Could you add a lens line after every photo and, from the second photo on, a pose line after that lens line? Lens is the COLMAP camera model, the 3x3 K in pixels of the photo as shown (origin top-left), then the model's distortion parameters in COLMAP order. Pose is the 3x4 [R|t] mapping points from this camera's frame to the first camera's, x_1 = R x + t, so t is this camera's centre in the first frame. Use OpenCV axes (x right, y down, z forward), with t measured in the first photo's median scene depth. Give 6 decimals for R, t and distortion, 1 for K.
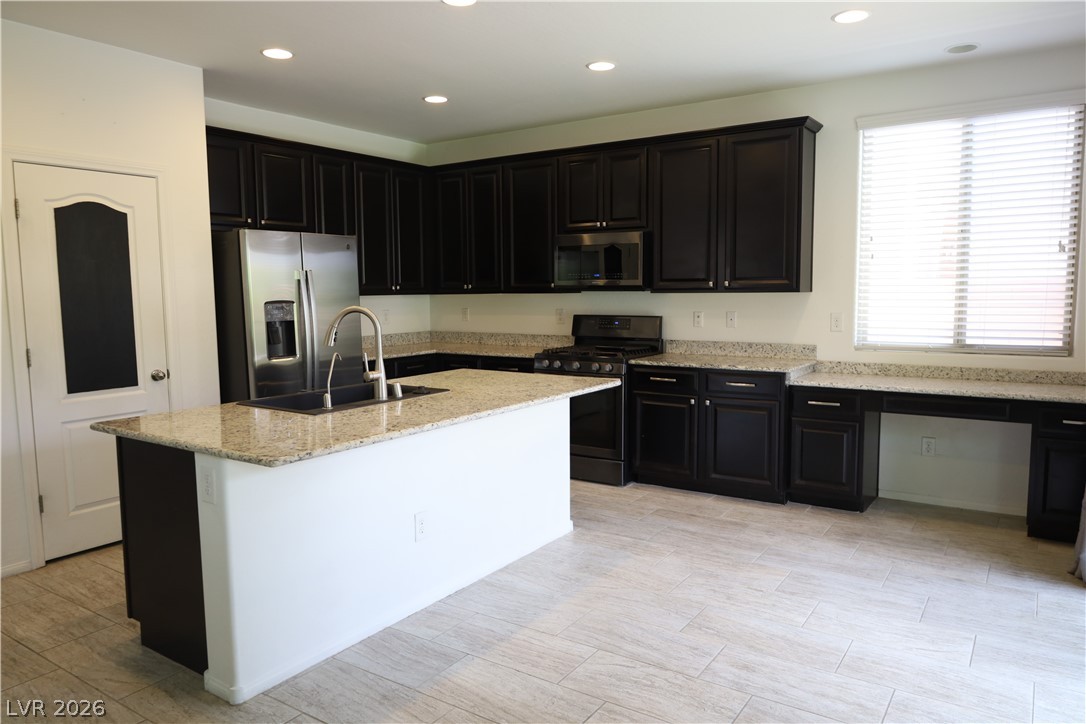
lens RADIAL K [[742.8, 0, 542.1], [0, 742.8, 361.6], [0, 0, 1]] dist [-0.008520, -0.003276]
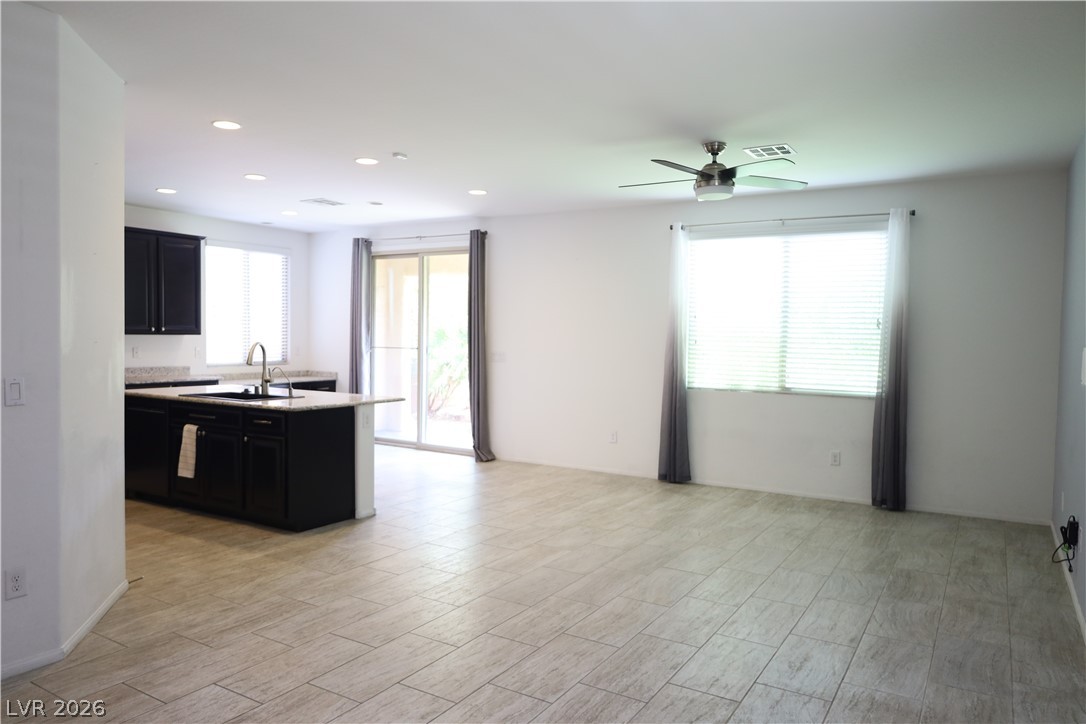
lens RADIAL K [[742.8, 0, 542.1], [0, 742.8, 362.3], [0, 0, 1]] dist [-0.008520, -0.003276]
pose [[-0.052899, -0.024578, 0.998297, -1.357855], [0.088616, 0.995638, 0.029208, -0.009566], [-0.994660, 0.090010, -0.050490, 0.285613]]
